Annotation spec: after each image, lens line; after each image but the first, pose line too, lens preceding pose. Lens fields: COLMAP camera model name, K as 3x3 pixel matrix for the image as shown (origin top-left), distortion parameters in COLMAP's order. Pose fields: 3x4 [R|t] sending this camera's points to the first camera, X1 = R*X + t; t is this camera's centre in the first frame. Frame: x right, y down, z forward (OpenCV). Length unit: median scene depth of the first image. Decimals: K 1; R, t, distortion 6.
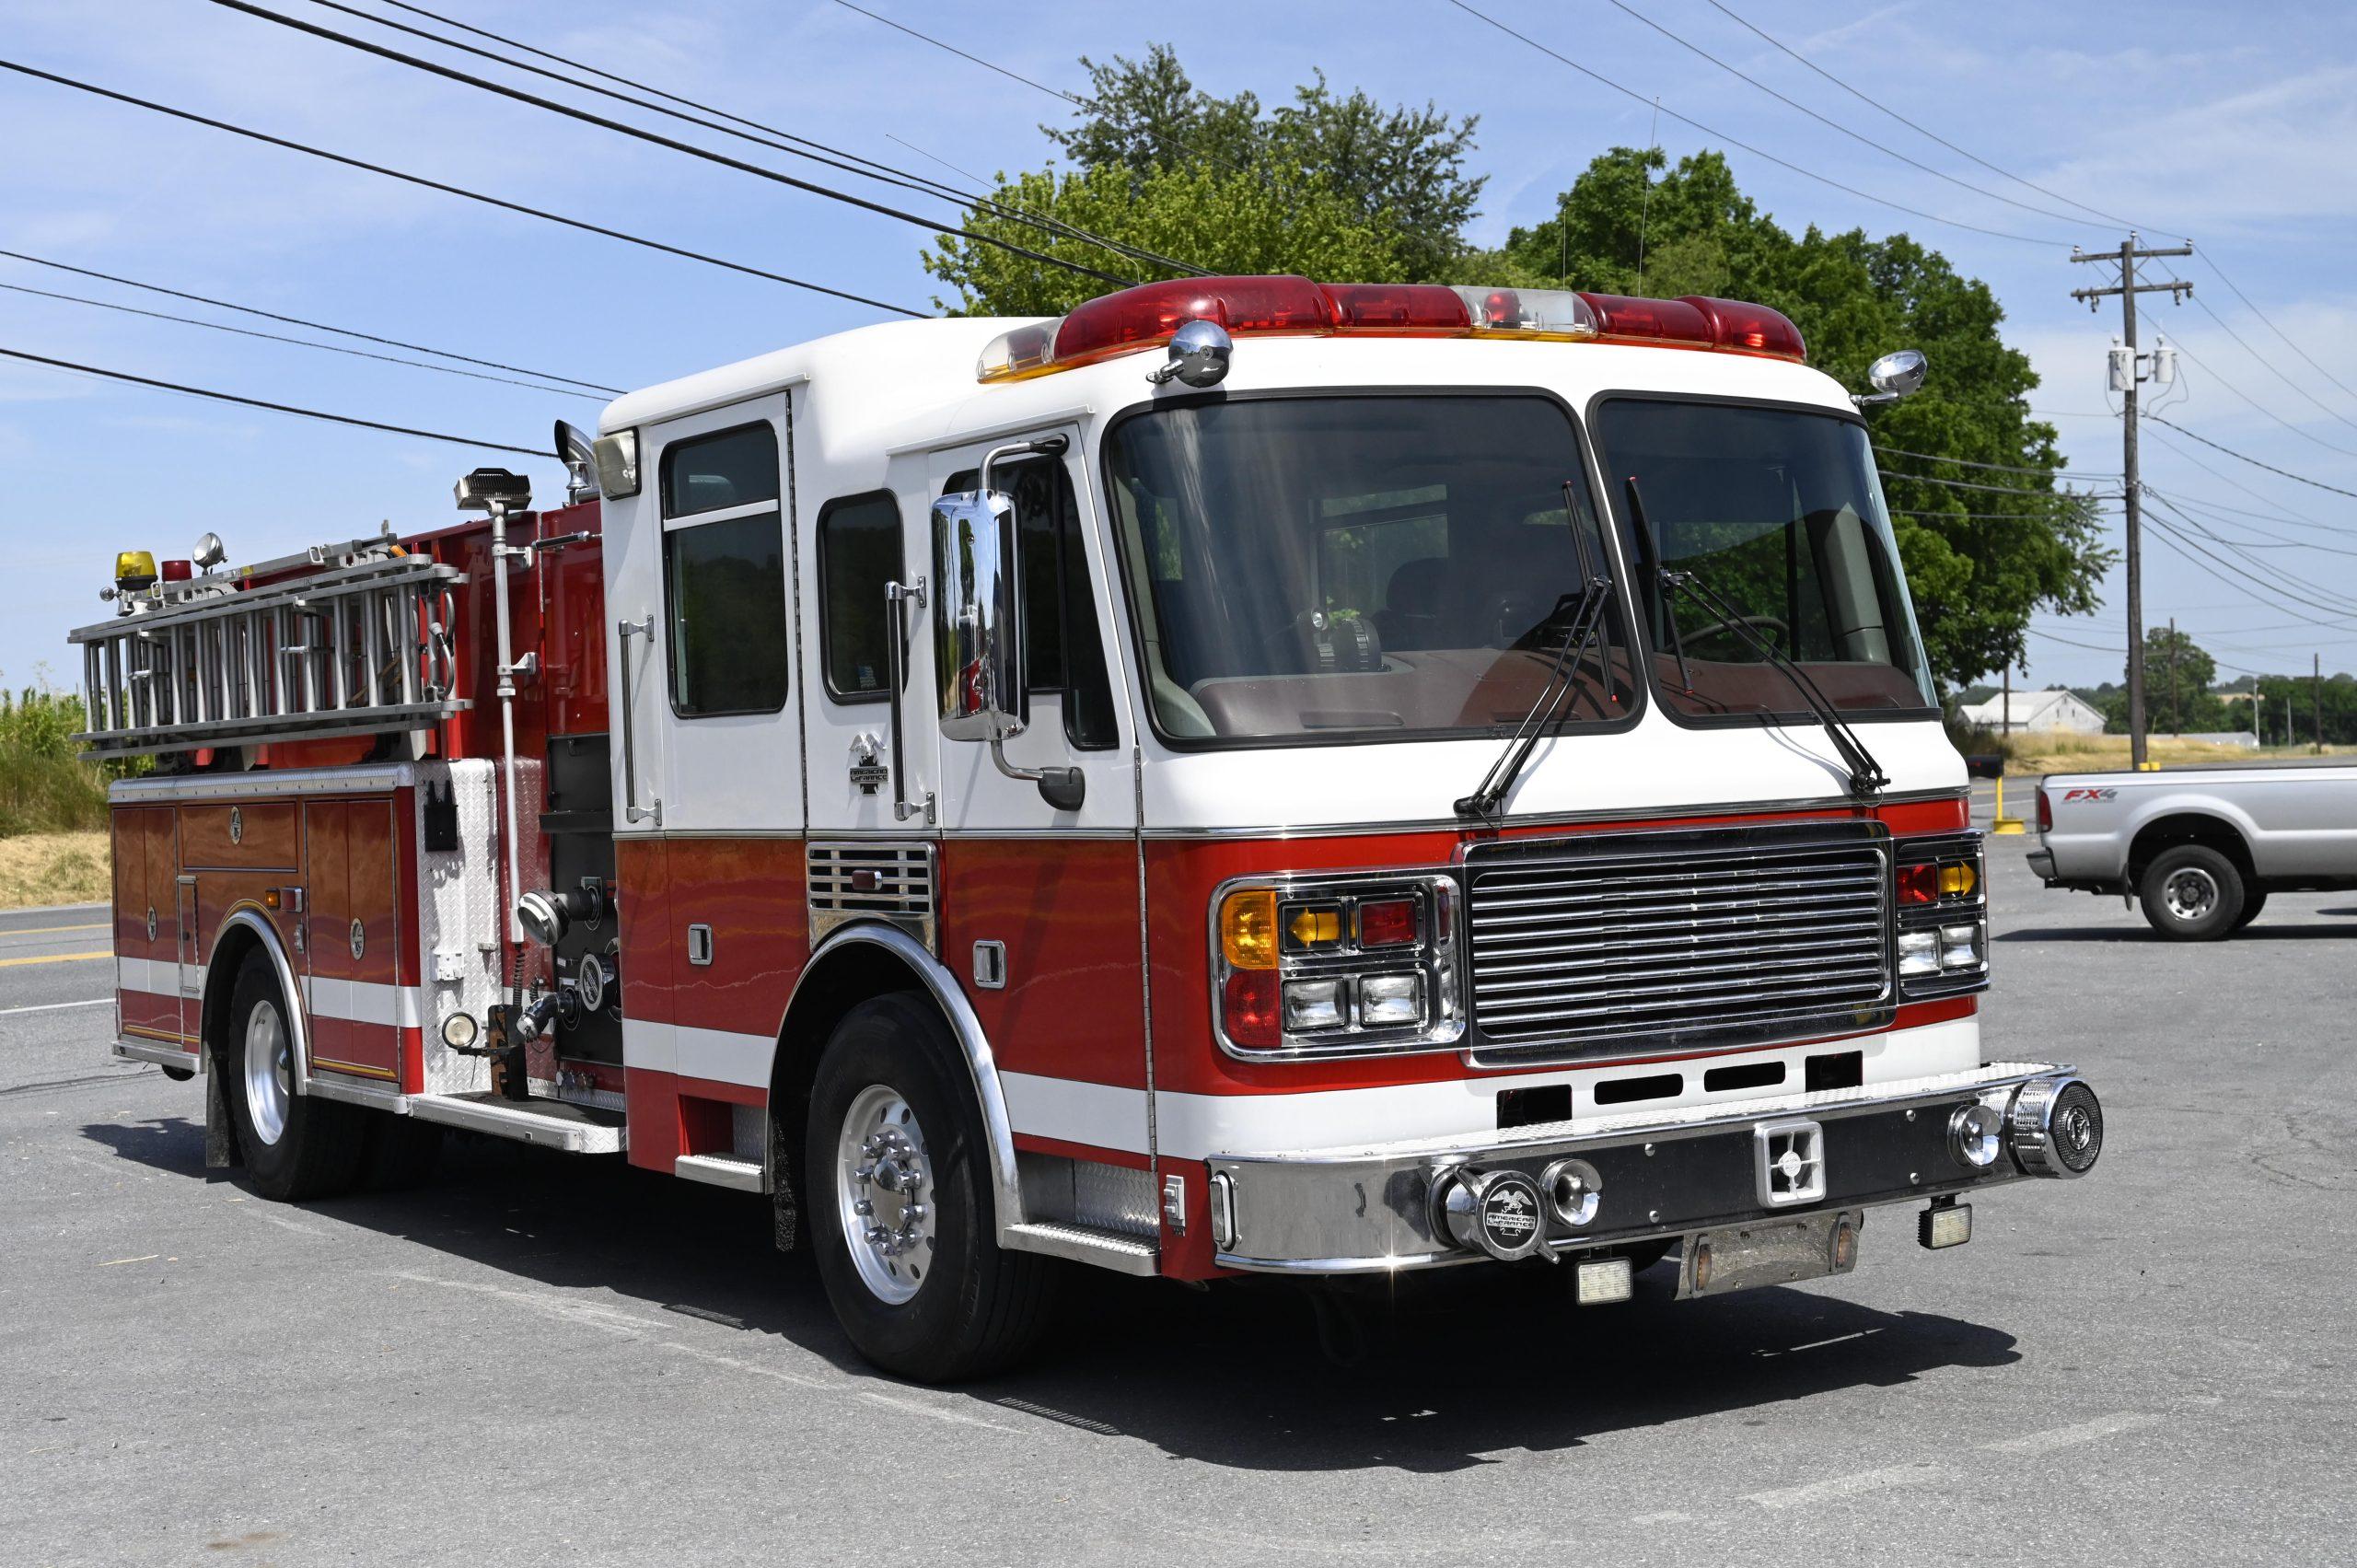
lens RADIAL K [[3344.7, 0, 1178.5], [0, 3344.7, 784.0], [0, 0, 1]] dist [0.001451, 0.051658]
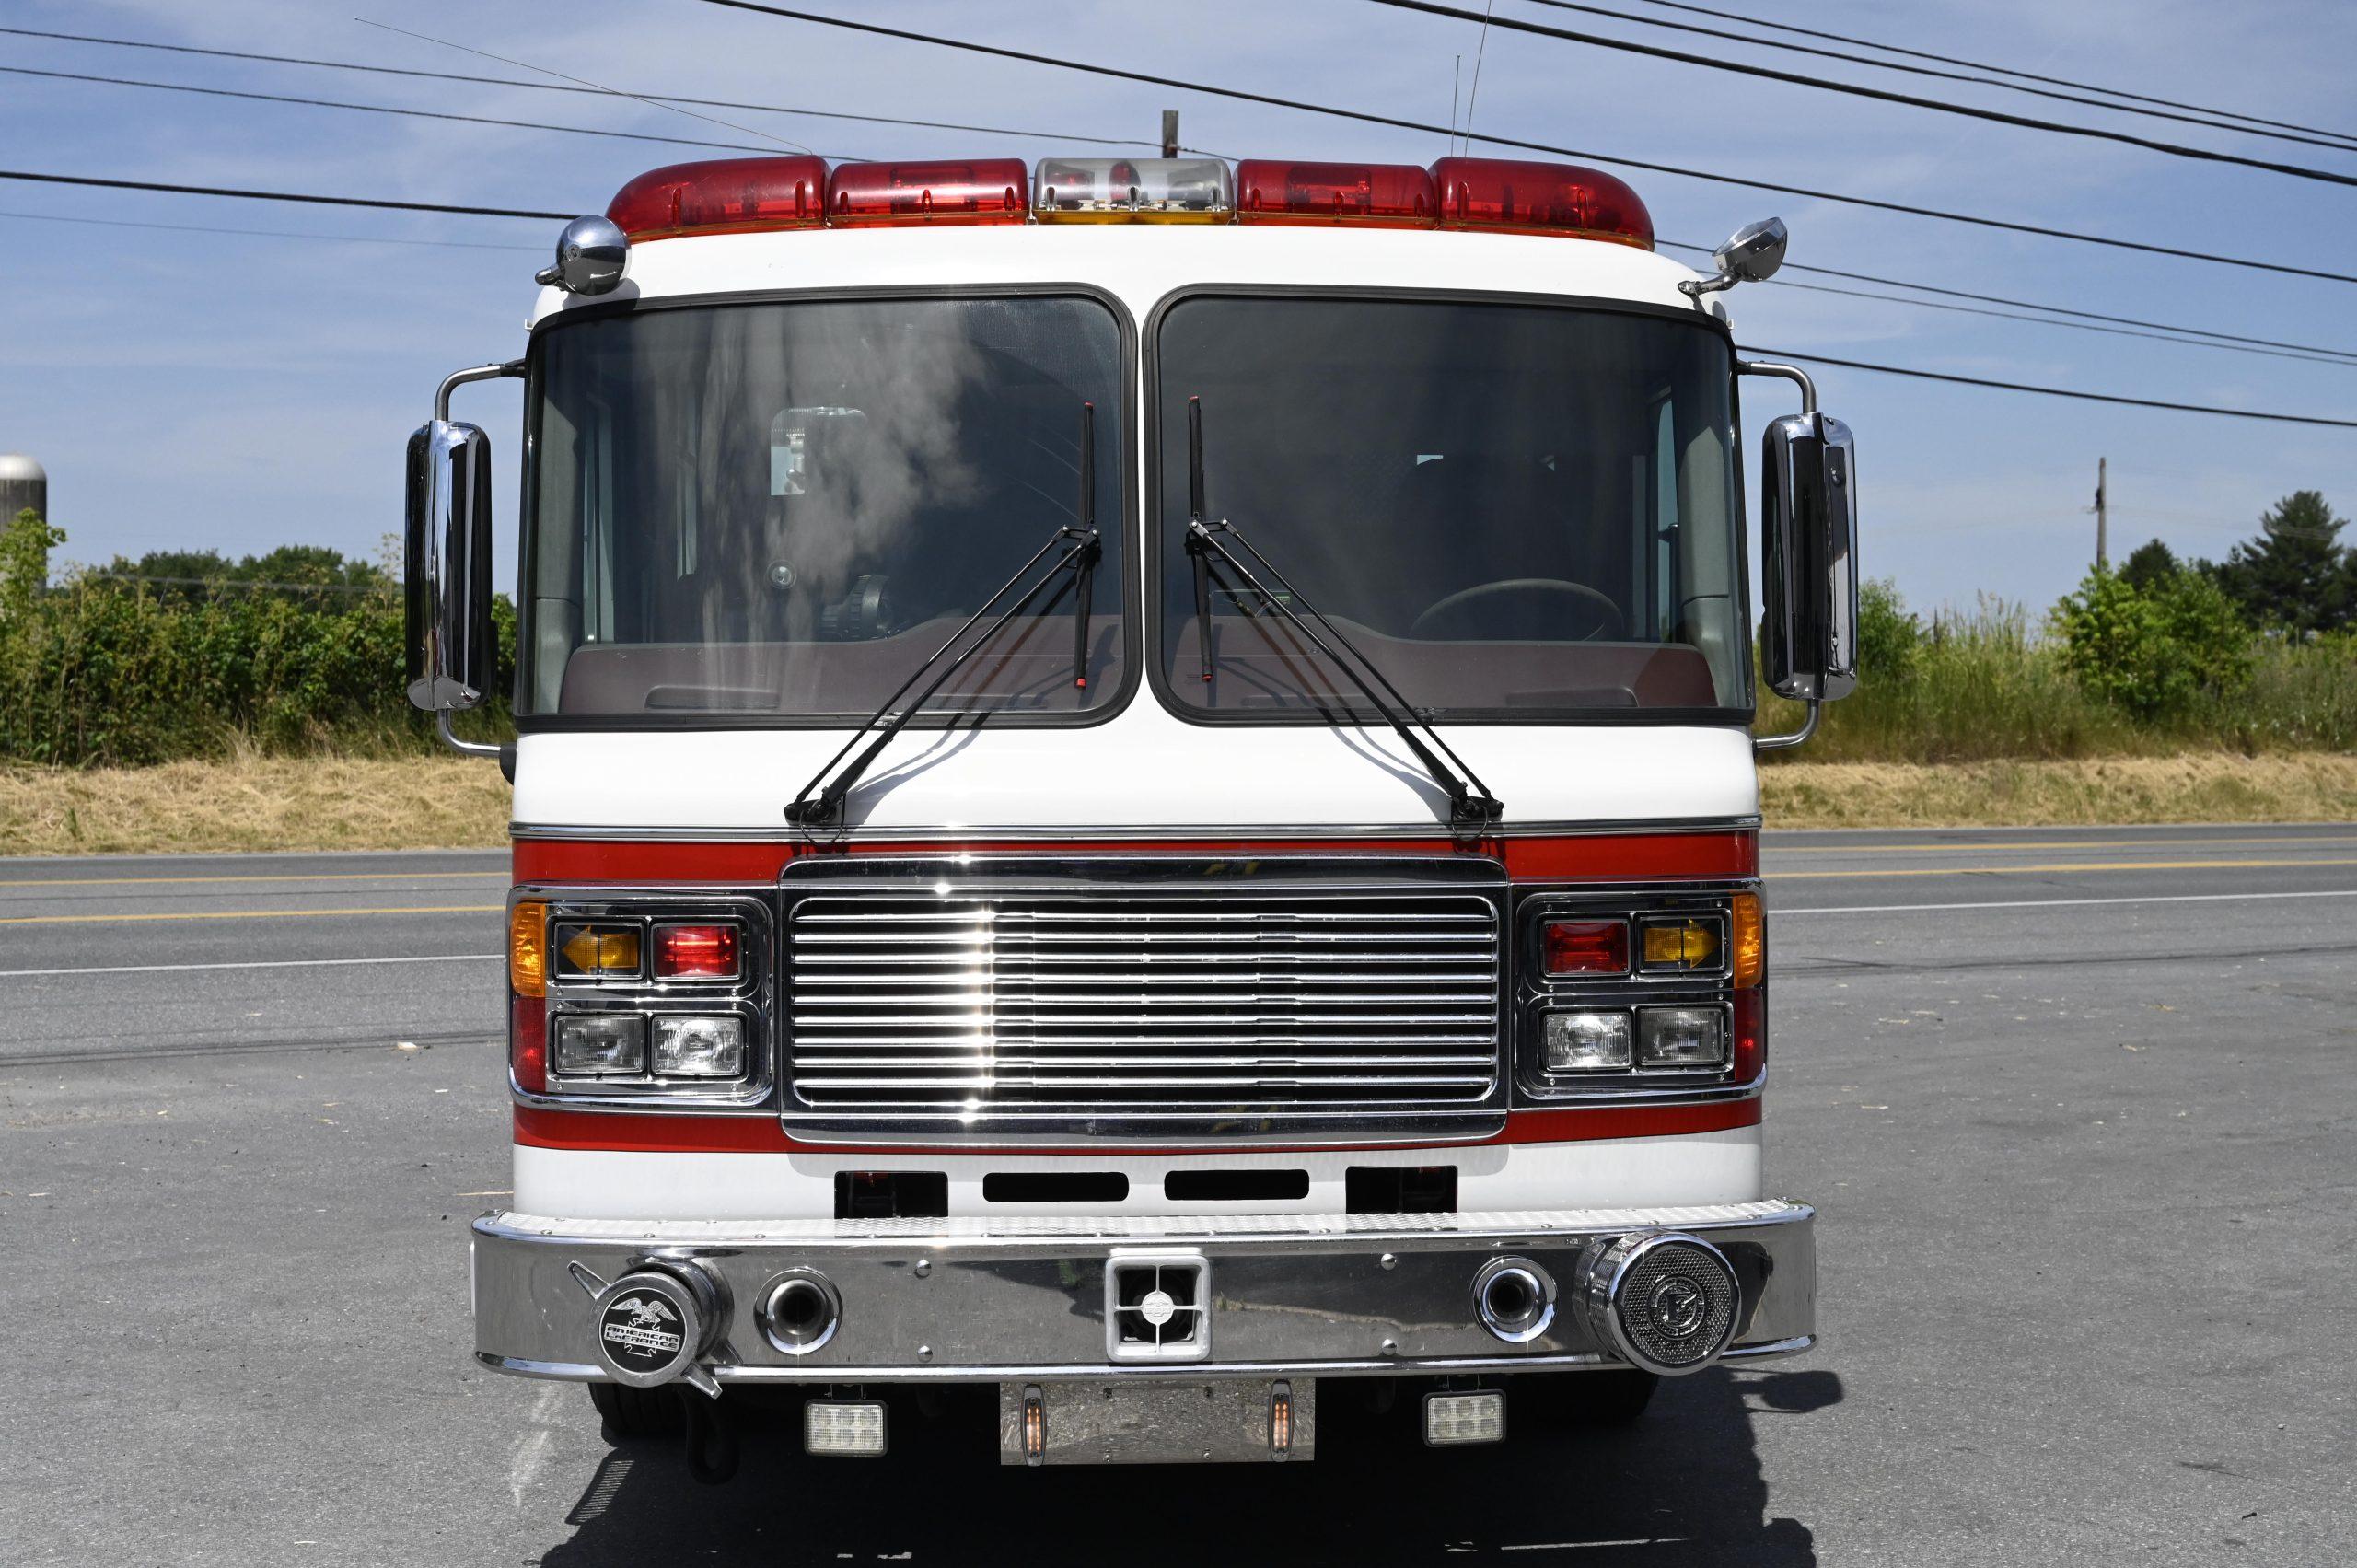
lens RADIAL K [[3344.7, 0, 1178.5], [0, 3344.7, 784.0], [0, 0, 1]] dist [0.001451, 0.051658]
pose [[0.862670, 0.045160, -0.503746, 0.535846], [-0.035692, 0.998958, 0.028431, -0.024805], [0.504505, -0.006546, 0.863384, 0.335710]]
